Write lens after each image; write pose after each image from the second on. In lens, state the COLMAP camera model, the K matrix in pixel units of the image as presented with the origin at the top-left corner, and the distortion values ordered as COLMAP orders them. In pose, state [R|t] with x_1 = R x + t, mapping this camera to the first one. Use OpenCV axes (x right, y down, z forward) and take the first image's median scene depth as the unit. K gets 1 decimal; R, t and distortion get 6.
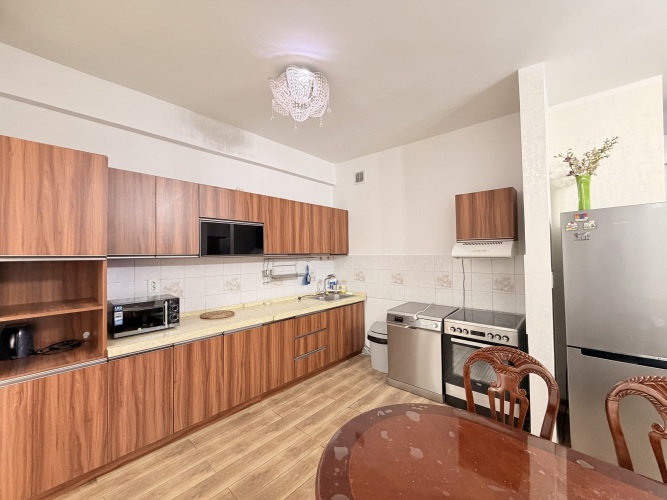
lens RADIAL K [[265.9, 0, 332.5], [0, 265.9, 249.4], [0, 0, 1]] dist [-0.001424, -0.000642]
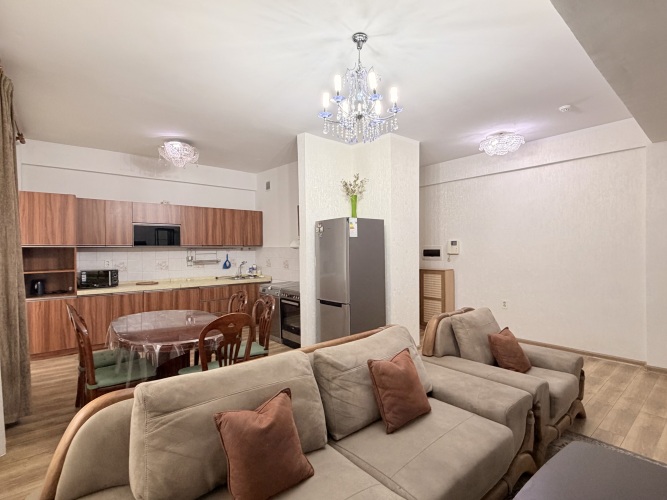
lens RADIAL K [[332.5, 0, 334.1], [0, 332.5, 250.9], [0, 0, 1]] dist [0.000204, 0.000125]
pose [[0.991100, 0.007994, -0.132880, 1.043410], [-0.003903, 0.999511, 0.031025, -0.015222], [0.133063, -0.030230, 0.990646, -0.907674]]
